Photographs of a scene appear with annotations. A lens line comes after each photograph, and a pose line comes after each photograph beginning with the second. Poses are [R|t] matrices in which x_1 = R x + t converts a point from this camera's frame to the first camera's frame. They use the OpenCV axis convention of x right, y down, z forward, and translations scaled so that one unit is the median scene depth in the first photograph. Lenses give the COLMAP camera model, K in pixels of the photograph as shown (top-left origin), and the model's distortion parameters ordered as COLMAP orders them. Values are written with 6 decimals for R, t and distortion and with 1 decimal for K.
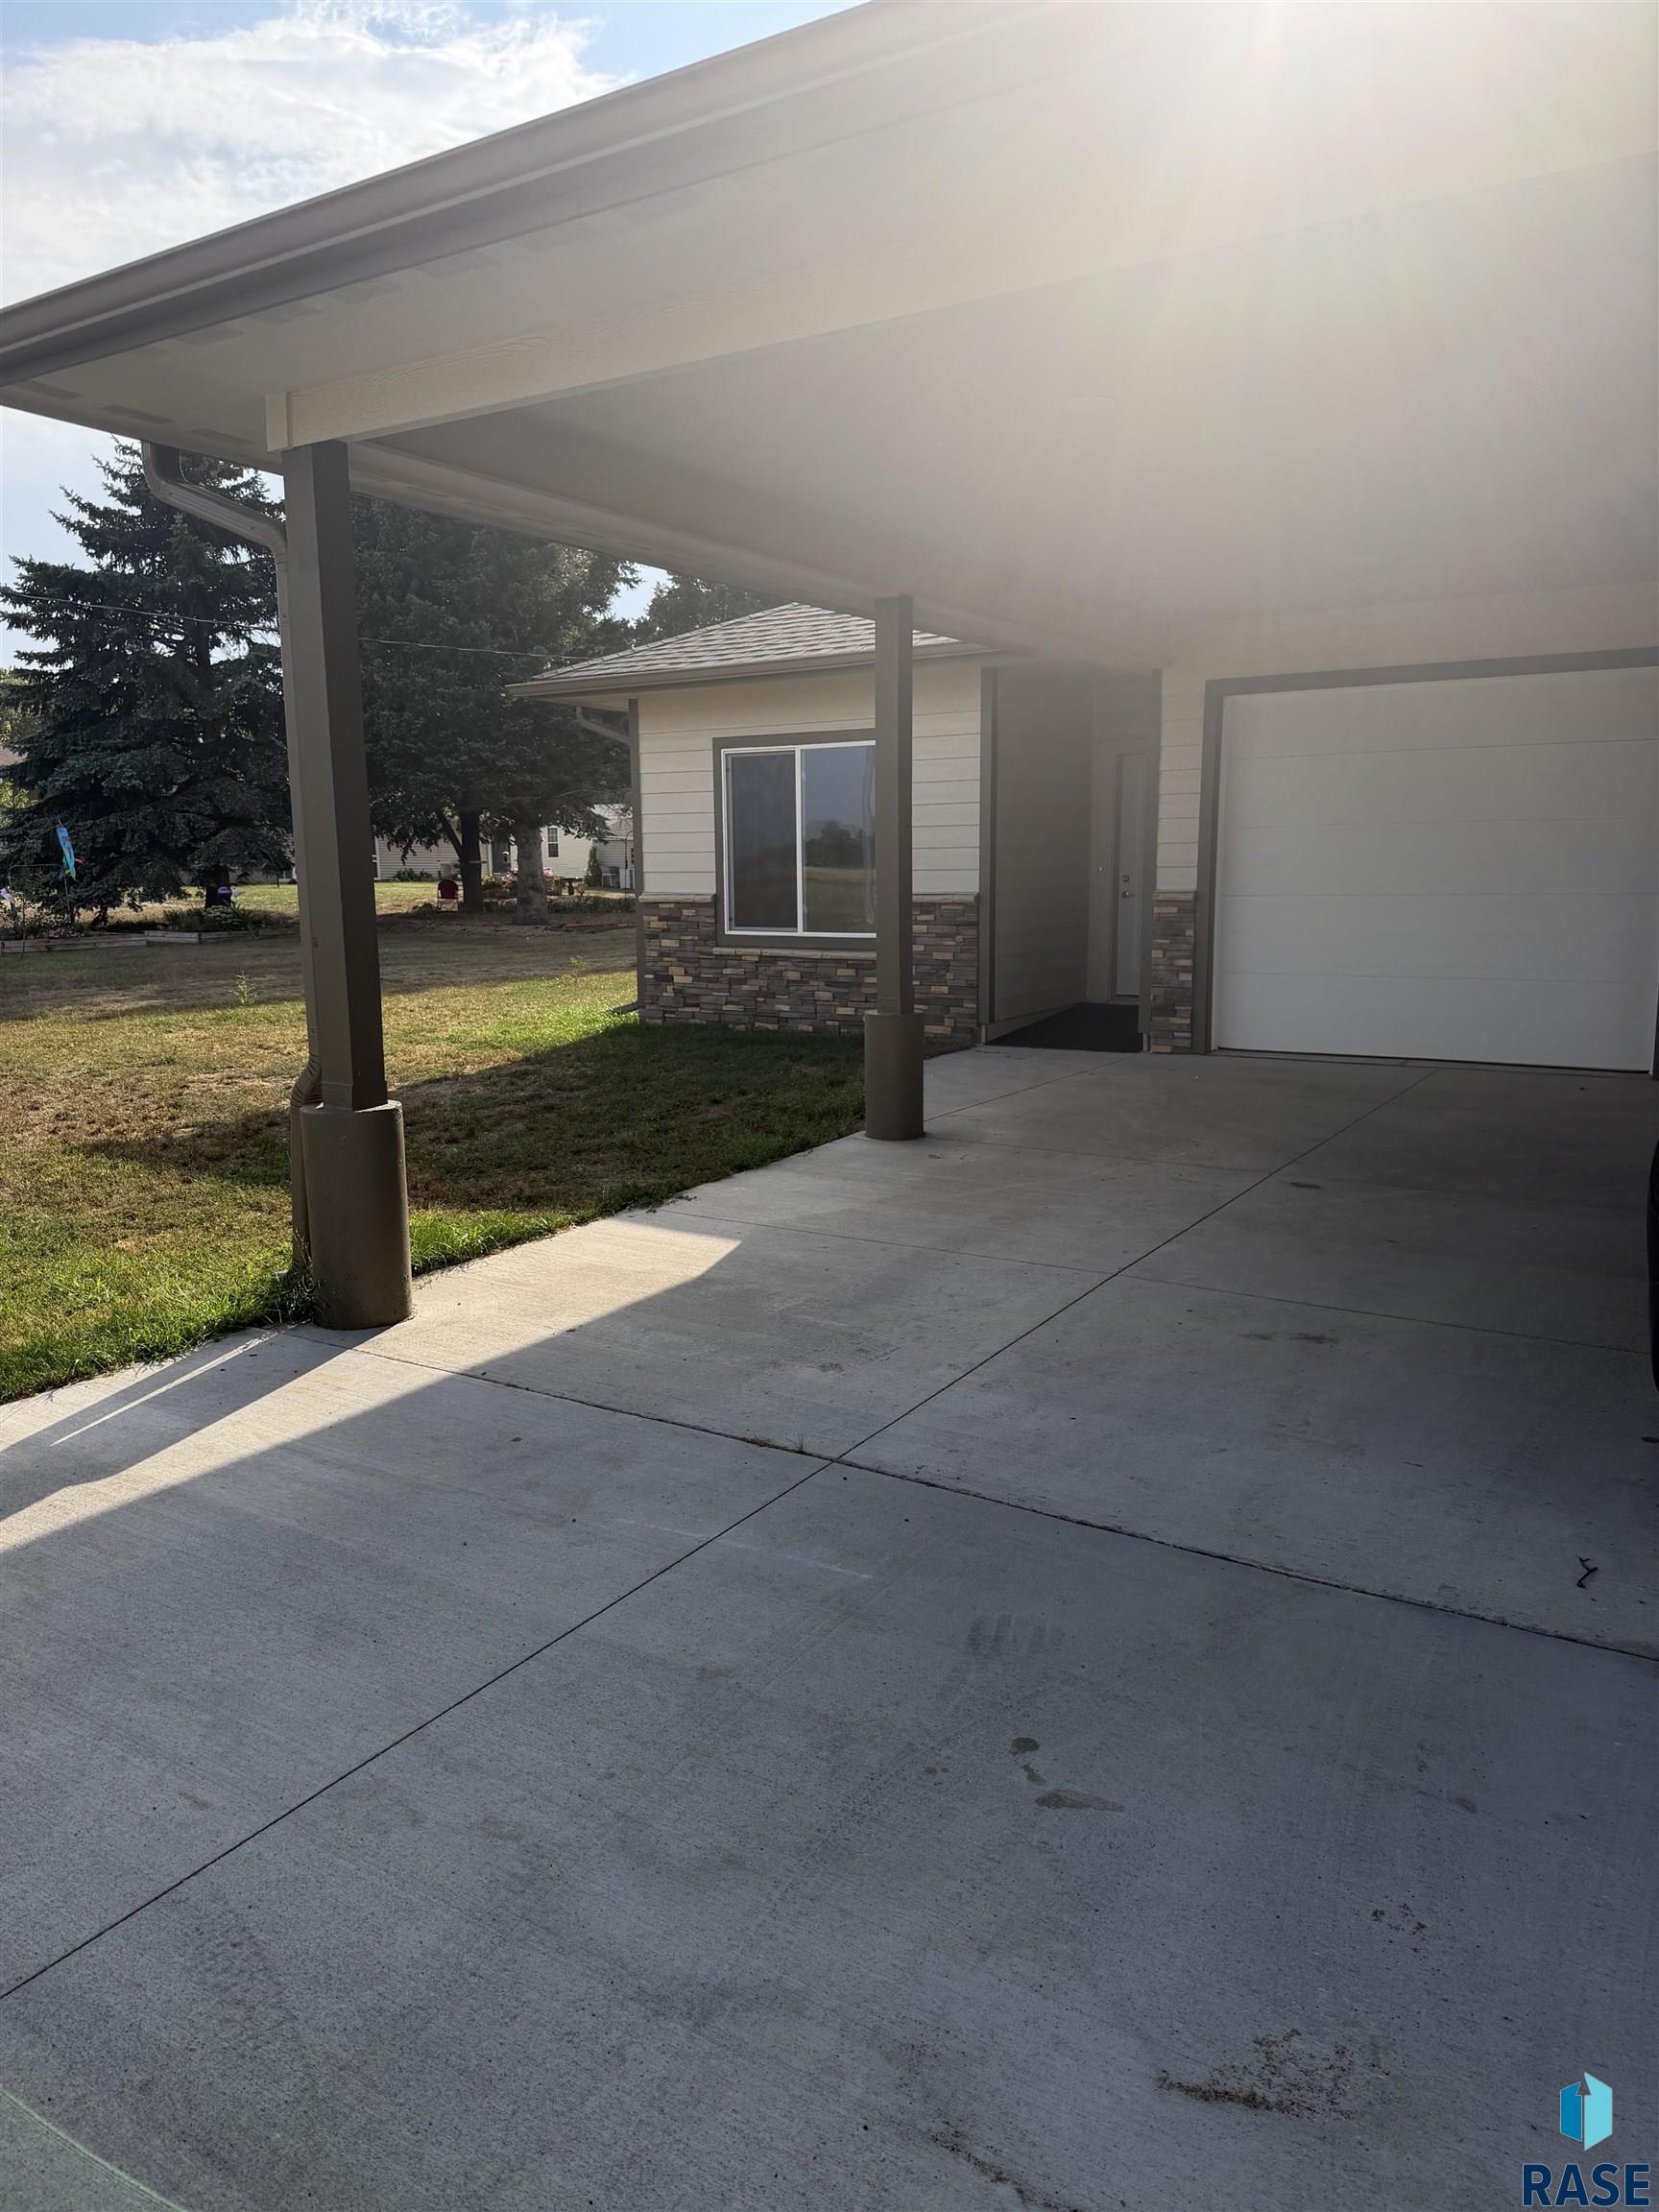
lens RADIAL K [[1556.7, 0, 832.5], [0, 1556.7, 1111.5], [0, 0, 1]] dist [0.082730, -0.132251]
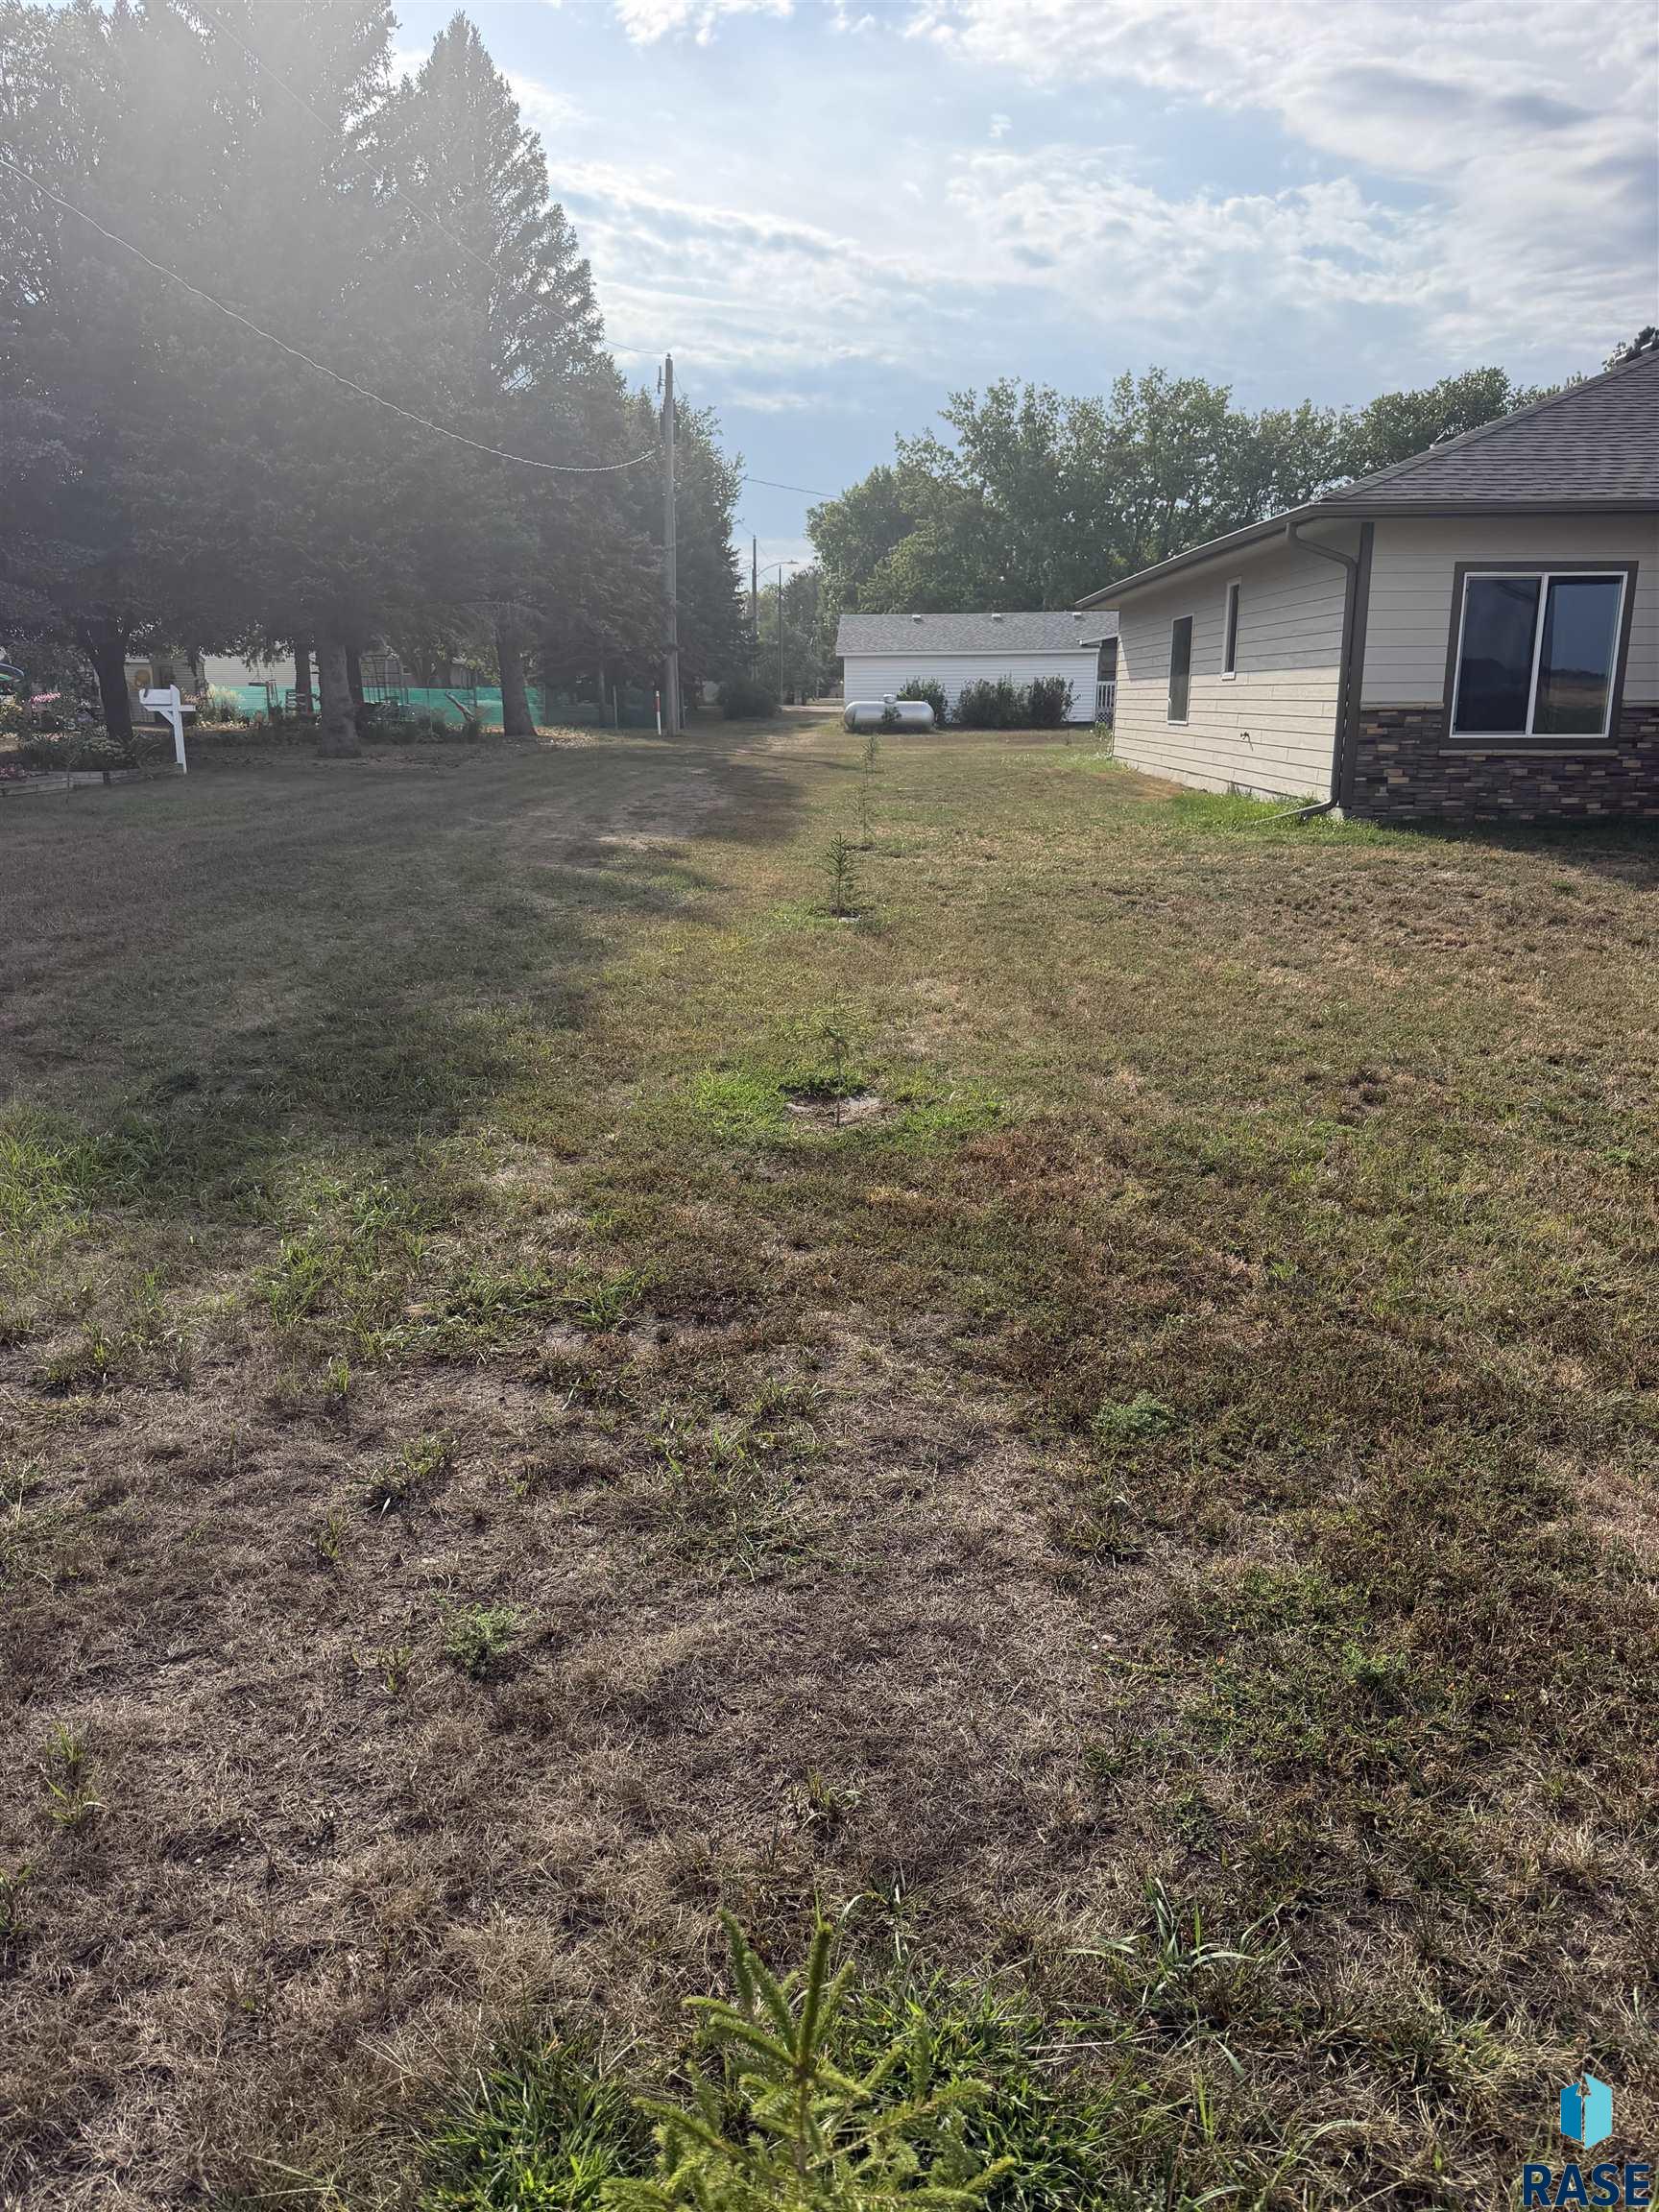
lens RADIAL K [[1541.9, 0, 823.0], [0, 1541.9, 1108.2], [0, 0, 1]] dist [0.130957, -0.246682]
pose [[0.859975, -0.127160, 0.494240, -1.107764], [0.078681, 0.989917, 0.117785, -0.017241], [-0.504234, -0.062404, 0.861309, 0.233831]]
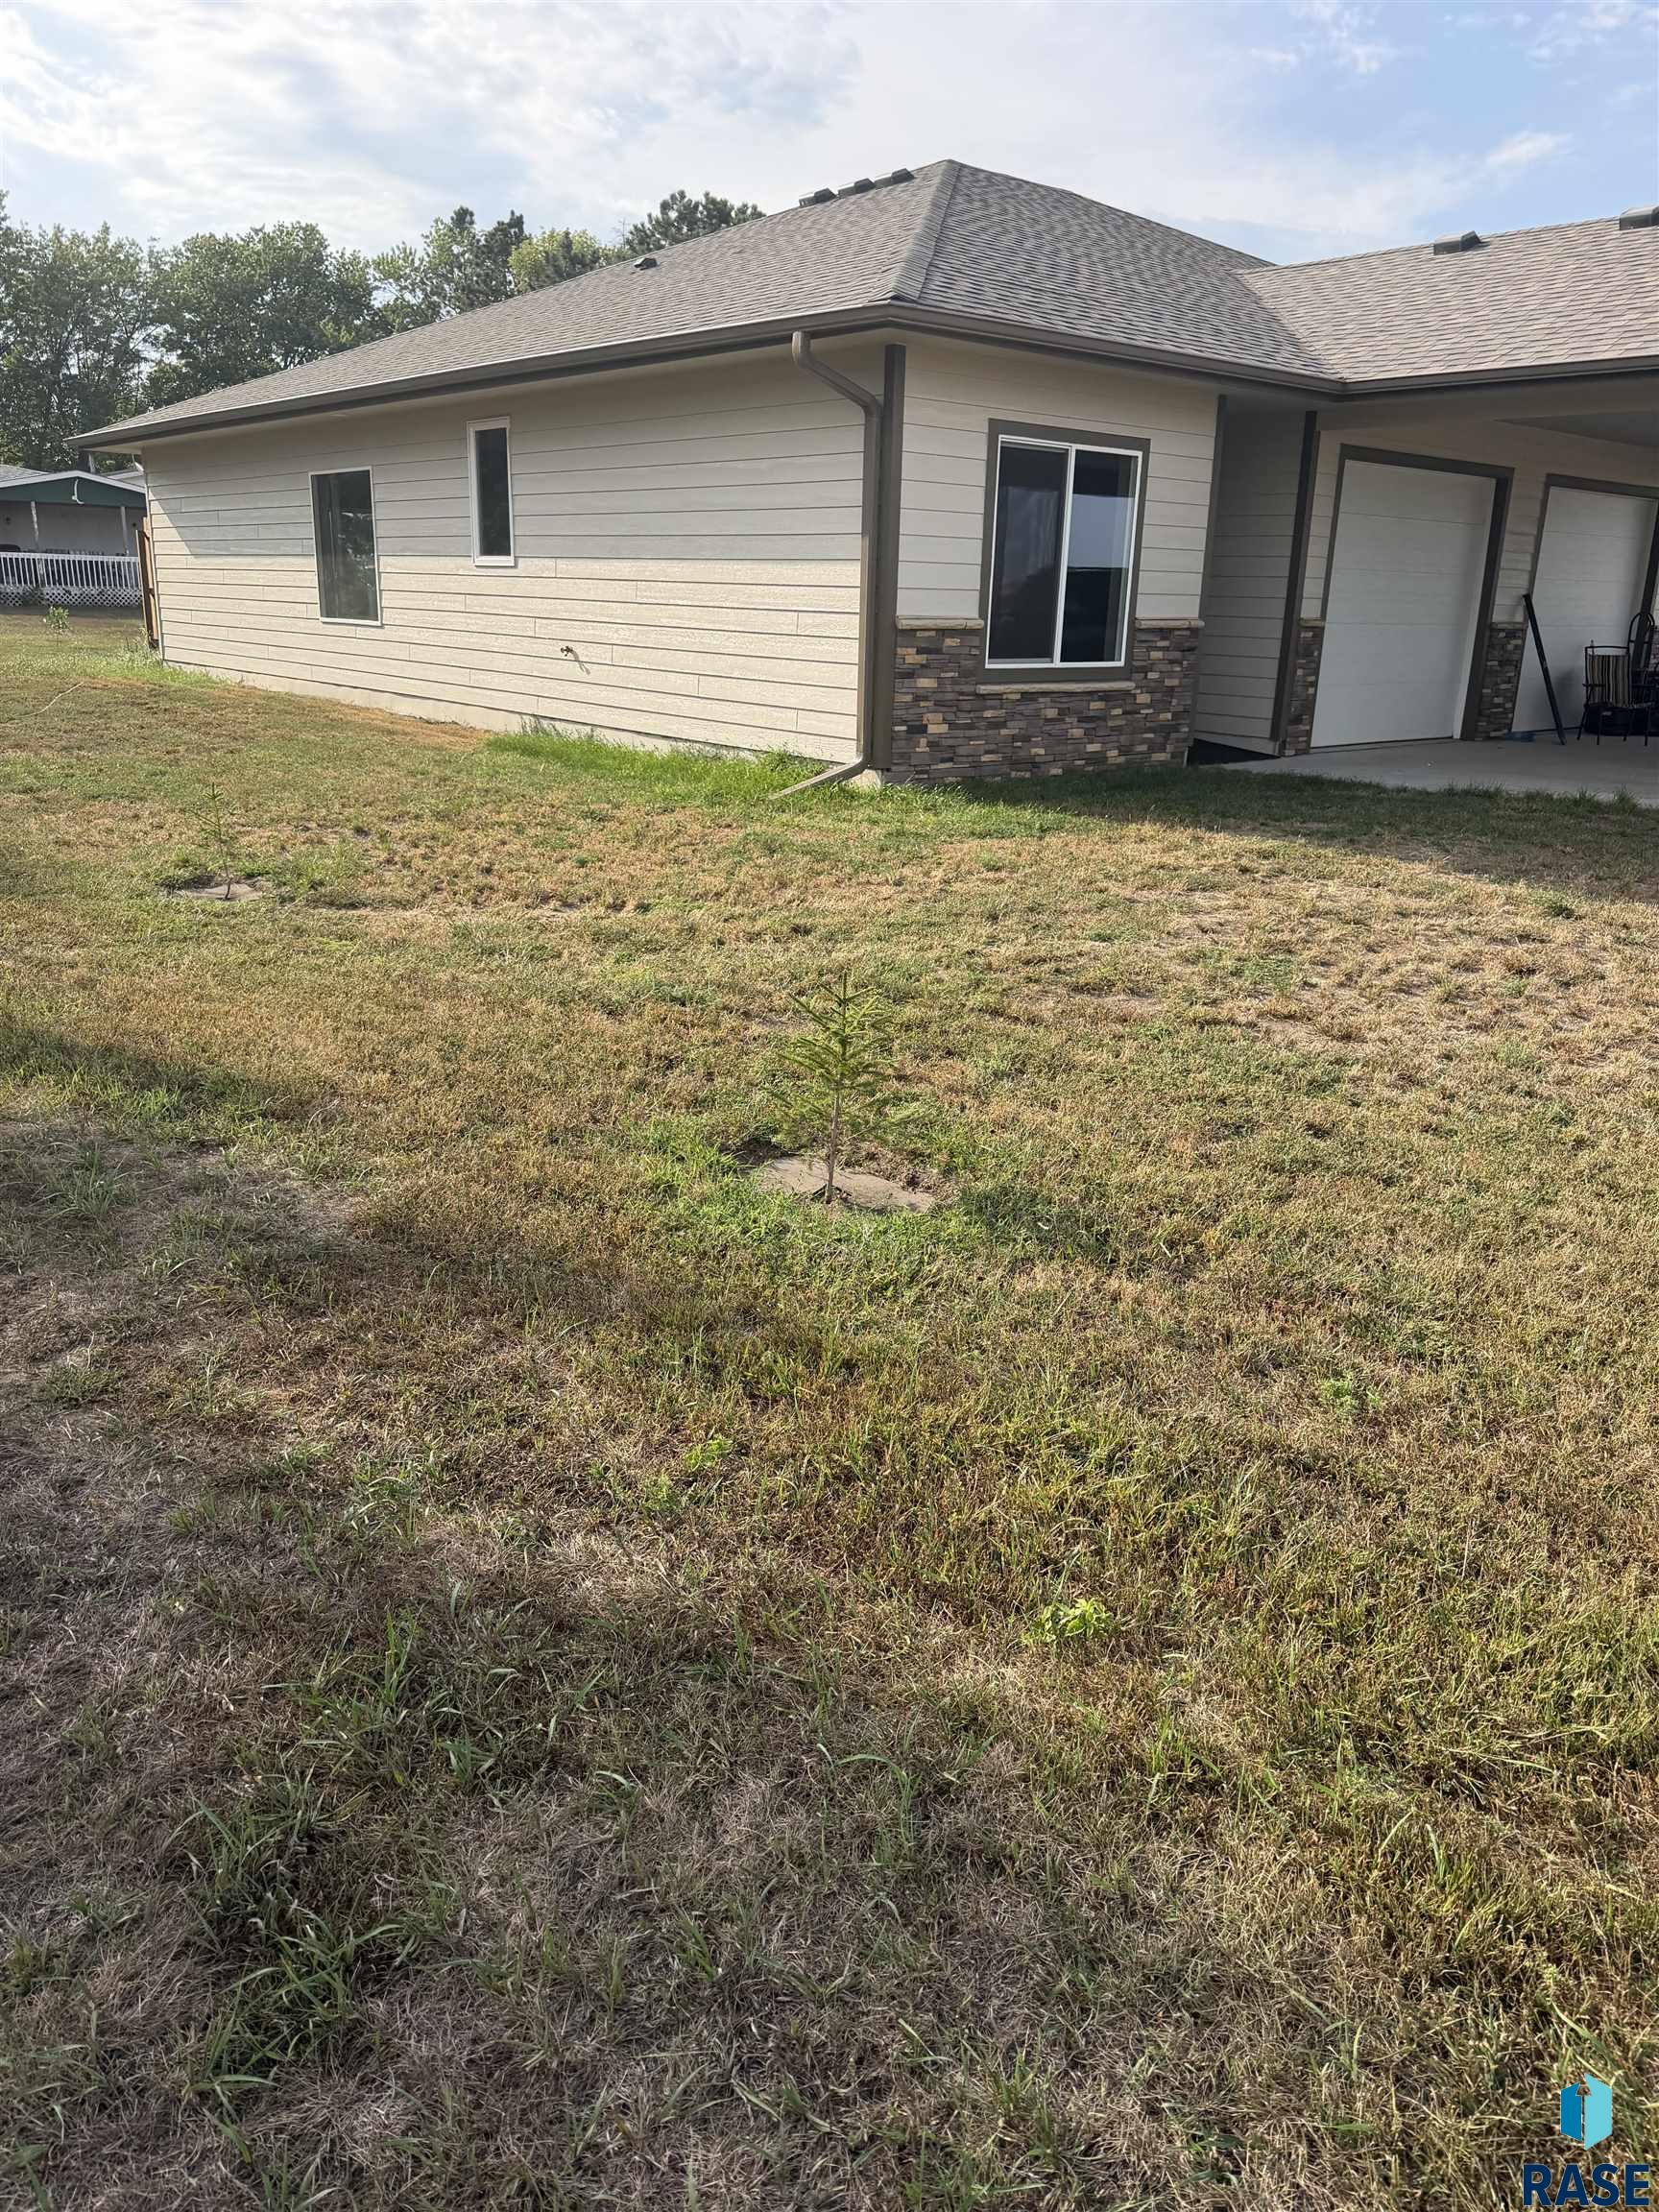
lens RADIAL K [[1537.2, 0, 820.5], [0, 1537.2, 1067.4], [0, 0, 1]] dist [0.028405, -0.000425]
pose [[0.300476, -0.267290, 0.915571, -0.940163], [0.122685, 0.962787, 0.240811, -0.122186], [-0.945866, 0.039969, 0.322087, 0.859456]]
